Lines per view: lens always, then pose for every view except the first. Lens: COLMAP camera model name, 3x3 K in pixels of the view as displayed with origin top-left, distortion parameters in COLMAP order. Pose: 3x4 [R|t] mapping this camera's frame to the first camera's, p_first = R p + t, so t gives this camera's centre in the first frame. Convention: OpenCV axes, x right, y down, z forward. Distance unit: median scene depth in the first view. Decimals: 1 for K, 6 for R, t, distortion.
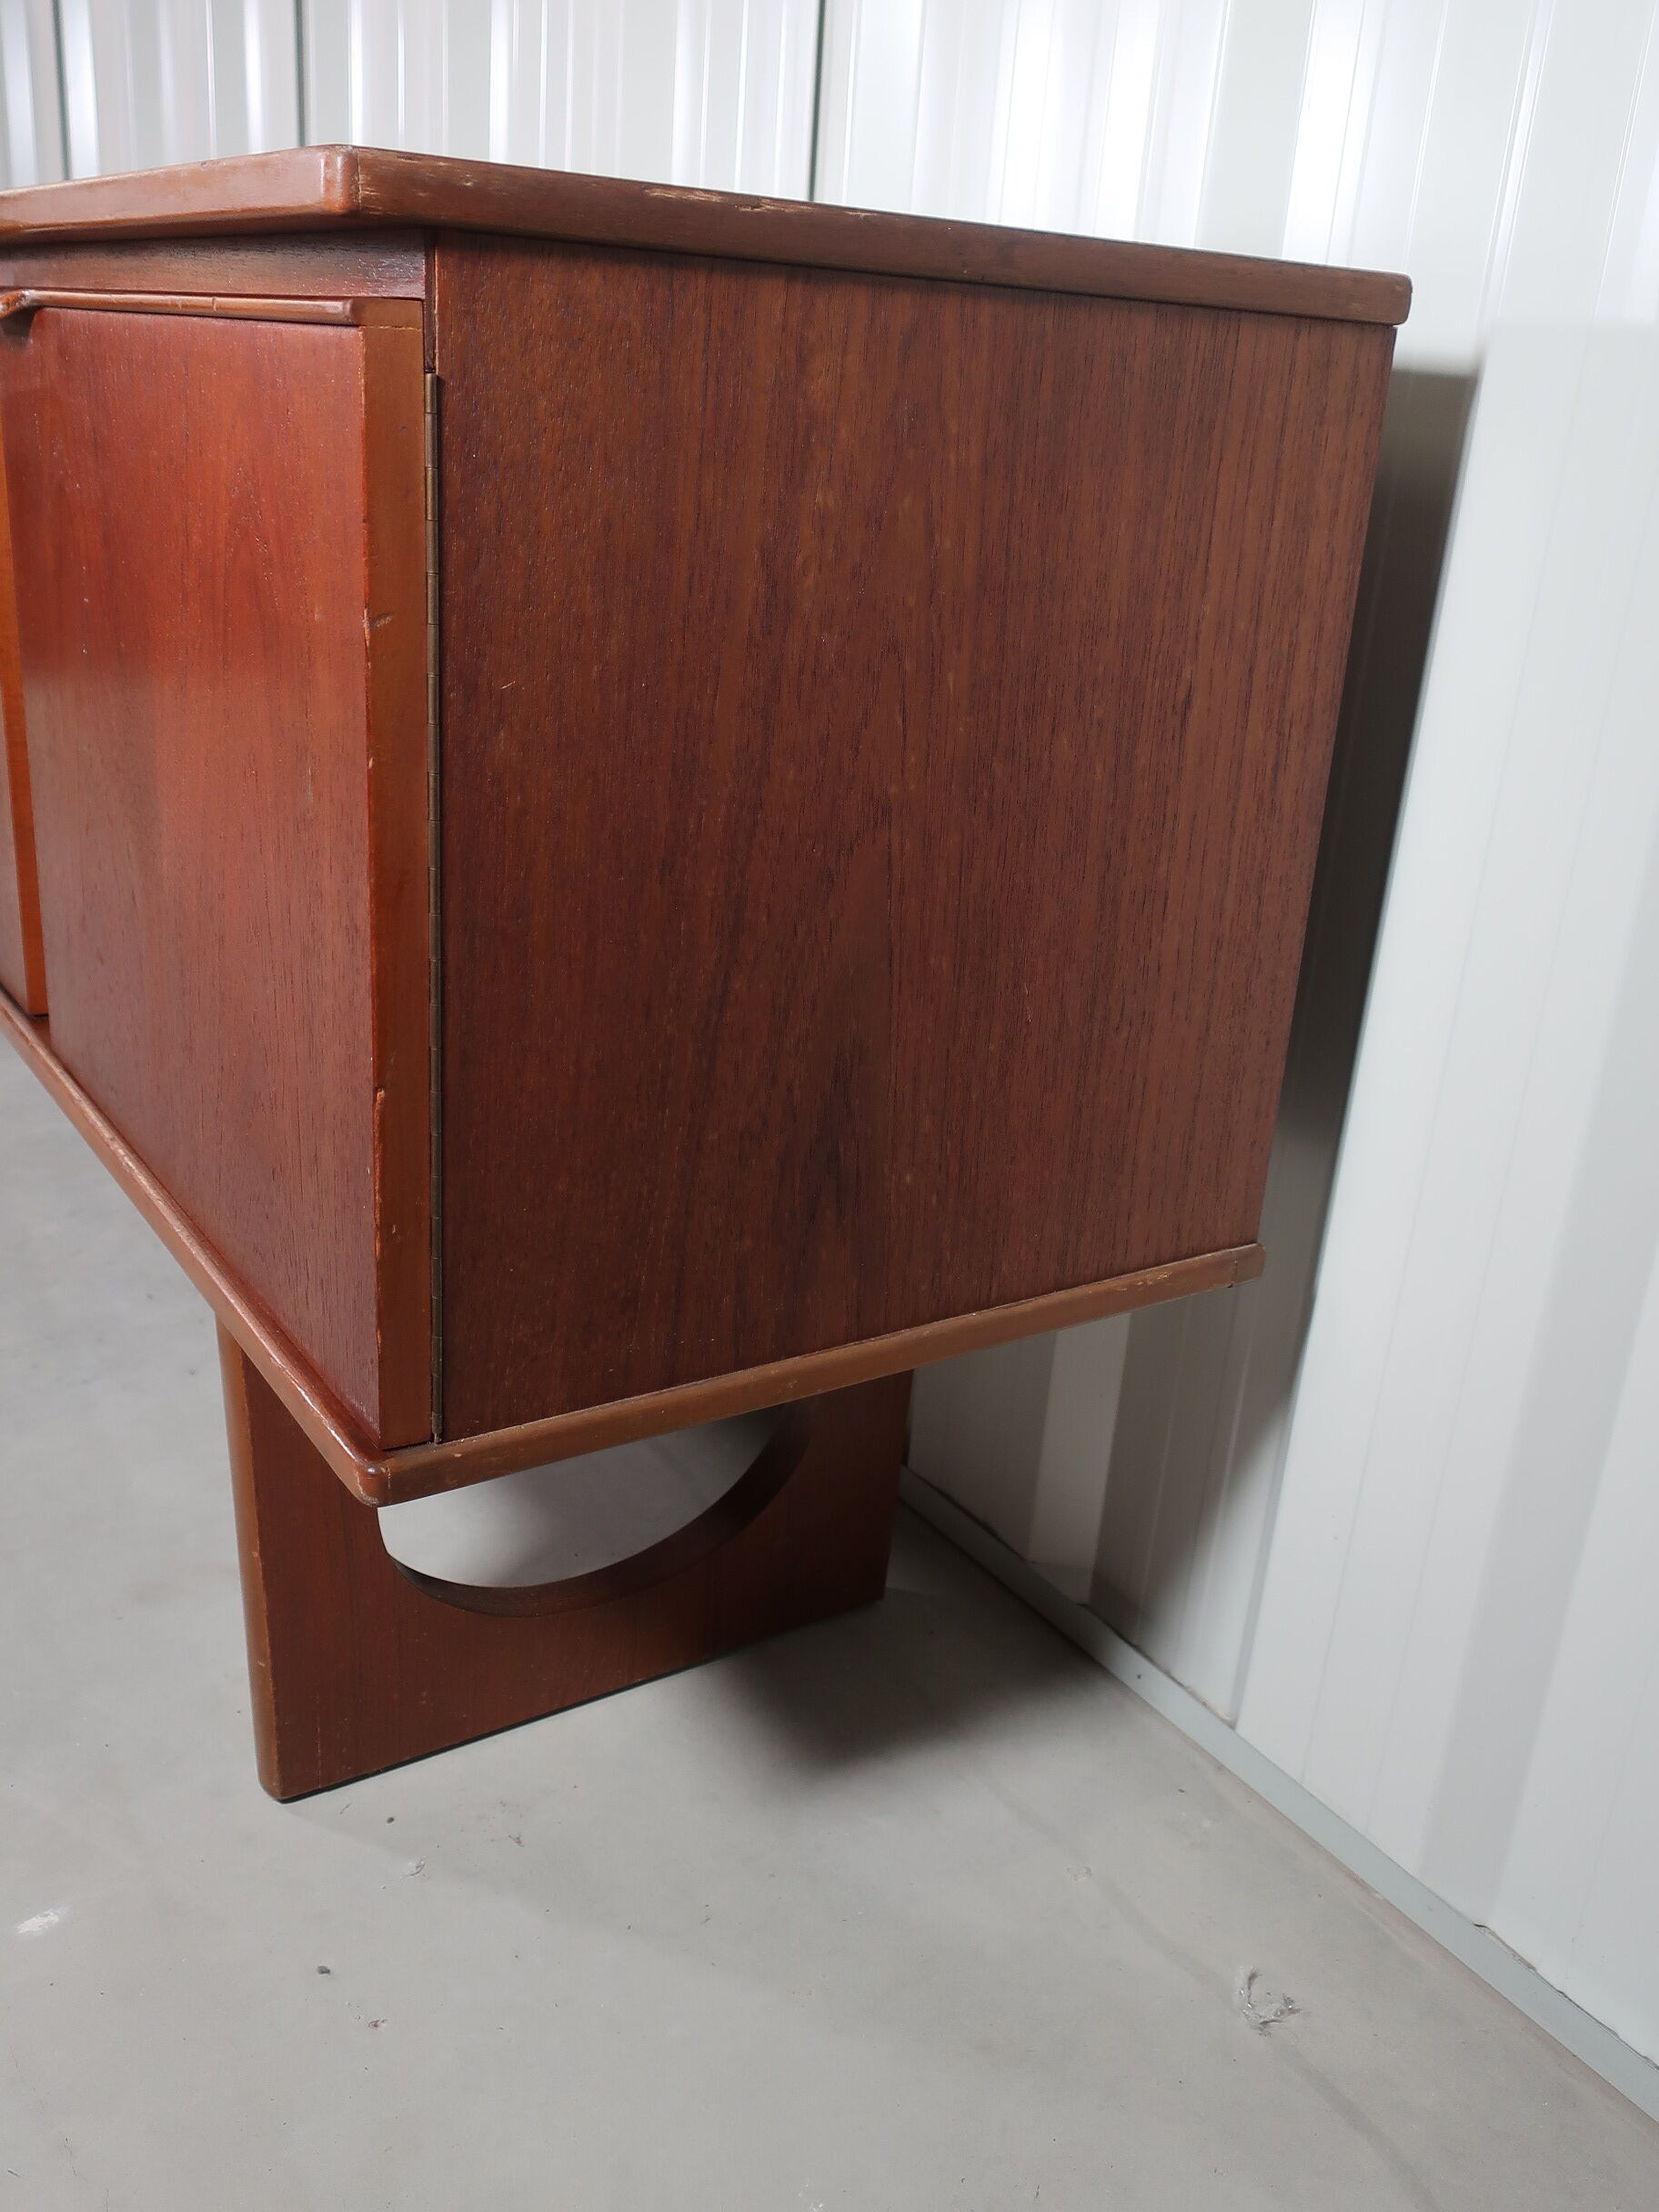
lens RADIAL K [[1968.9, 0, 834.6], [0, 1968.9, 1119.2], [0, 0, 1]] dist [0.002159, -0.001400]
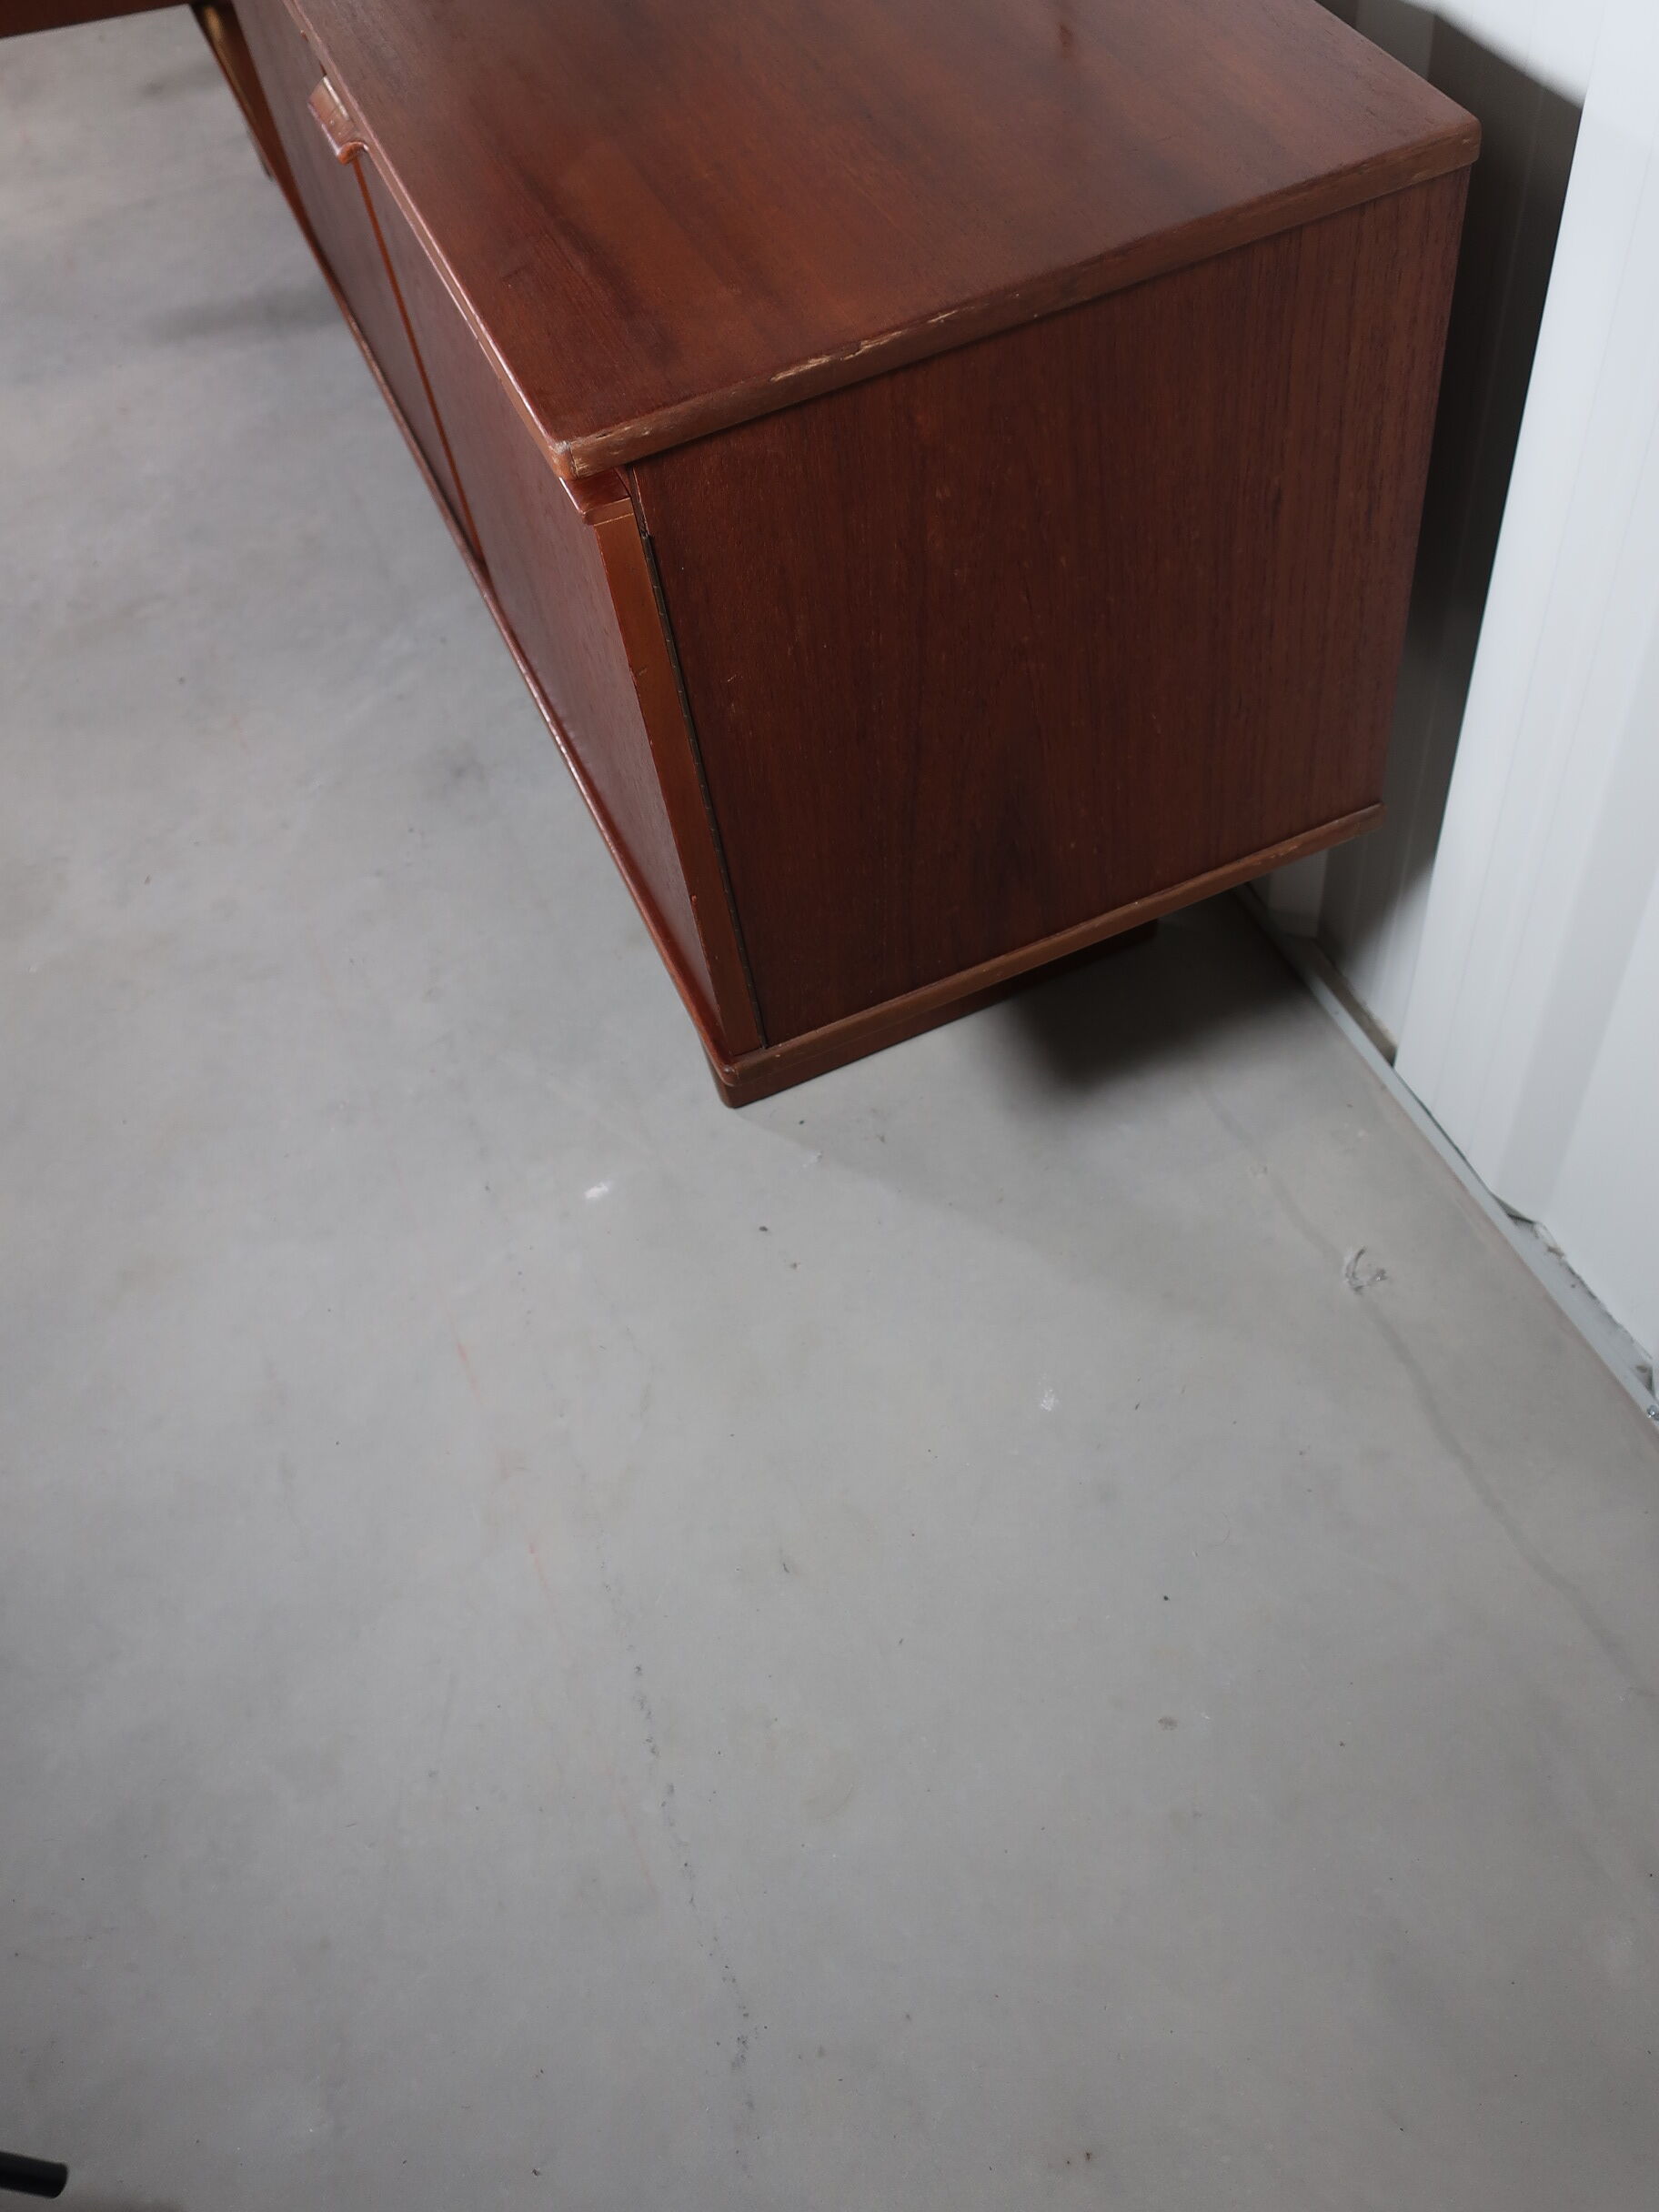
lens RADIAL K [[1968.9, 0, 833.2], [0, 1968.9, 1092.9], [0, 0, 1]] dist [0.002159, -0.001400]
pose [[0.964550, 0.039348, -0.260951, 0.244048], [0.106435, 0.846832, 0.521102, -0.566524], [0.241486, -0.530403, 0.812623, -0.286990]]
